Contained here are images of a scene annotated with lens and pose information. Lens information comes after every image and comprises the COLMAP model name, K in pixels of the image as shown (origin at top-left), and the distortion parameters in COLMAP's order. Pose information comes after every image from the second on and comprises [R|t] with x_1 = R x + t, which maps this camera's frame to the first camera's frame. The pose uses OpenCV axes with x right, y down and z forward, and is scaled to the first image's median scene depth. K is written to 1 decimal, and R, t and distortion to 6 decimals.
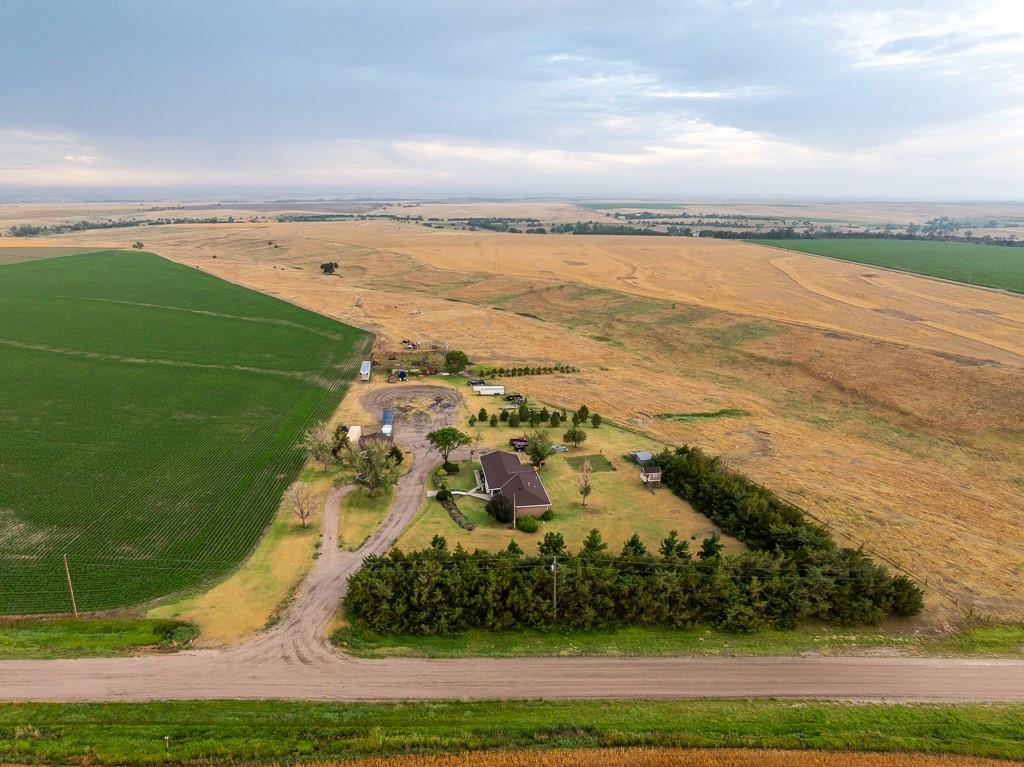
lens RADIAL K [[700.1, 0, 507.5], [0, 700.1, 376.5], [0, 0, 1]] dist [-0.053406, 0.020524]
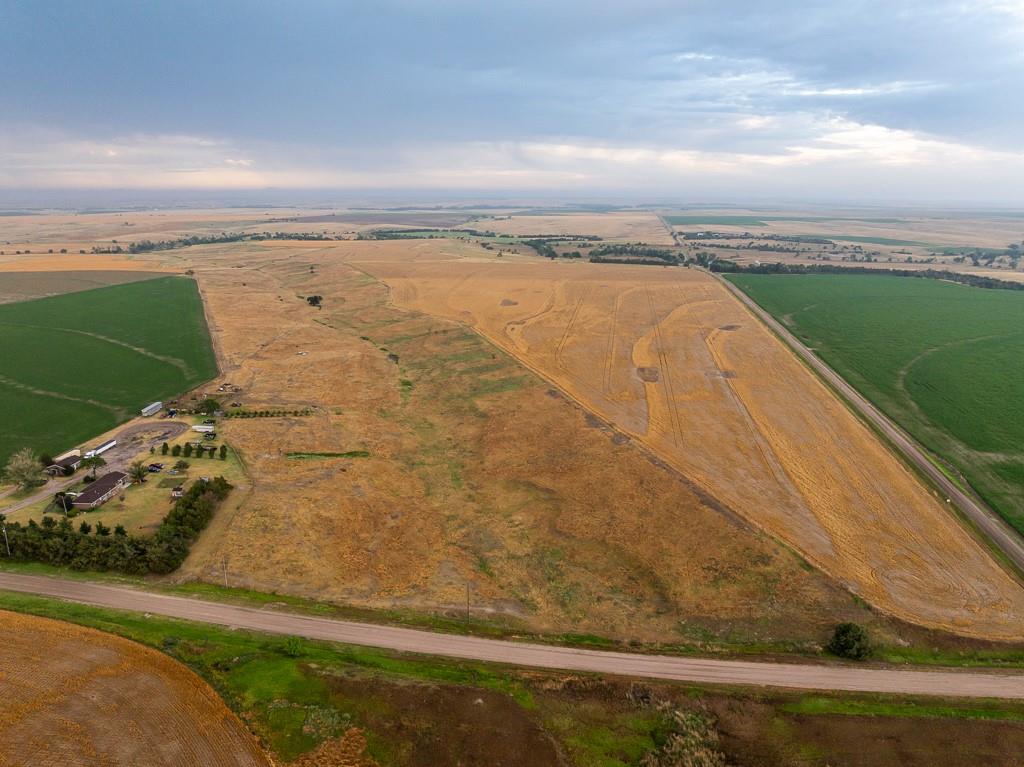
lens RADIAL K [[700.1, 0, 492.9], [0, 700.1, 420.4], [0, 0, 1]] dist [-0.053406, 0.020524]
pose [[0.981574, 0.052560, -0.183712, 0.899706], [-0.042827, 0.997481, 0.056555, -0.113936], [0.186222, -0.047645, 0.981352, -0.353277]]
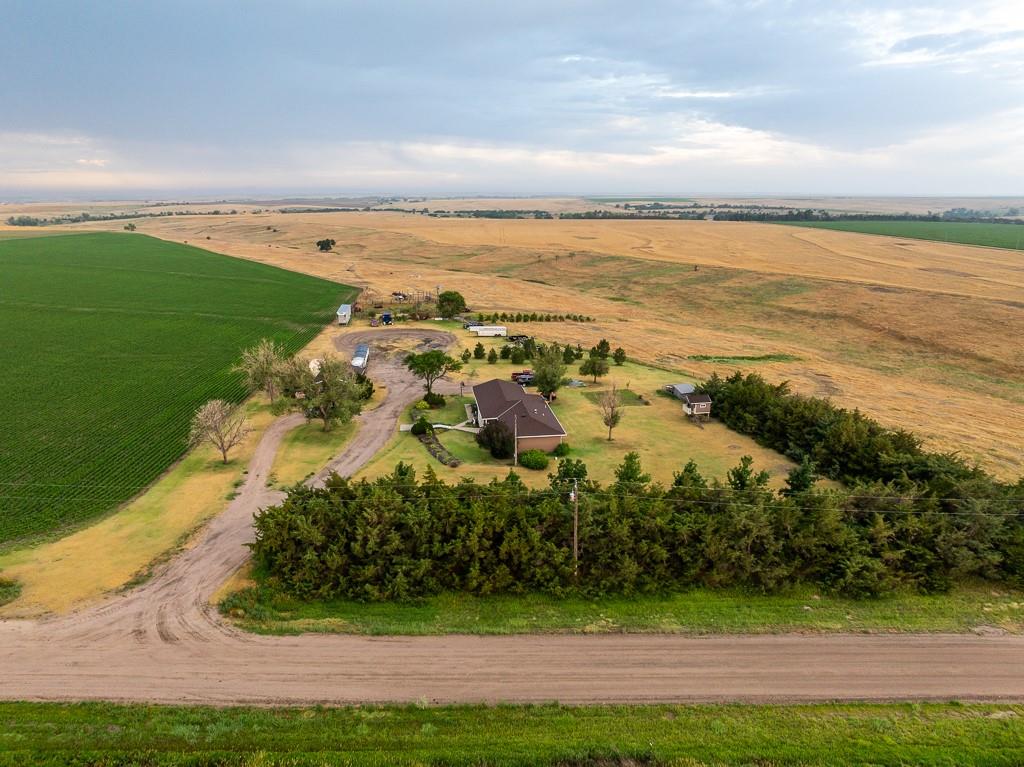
lens RADIAL K [[700.1, 0, 515.4], [0, 700.1, 380.6], [0, 0, 1]] dist [-0.053406, 0.020524]
pose [[0.999996, 0.002628, 0.000762, 0.005671], [-0.002631, 0.999989, 0.003904, 0.080065], [-0.000752, -0.003906, 0.999992, 0.174396]]
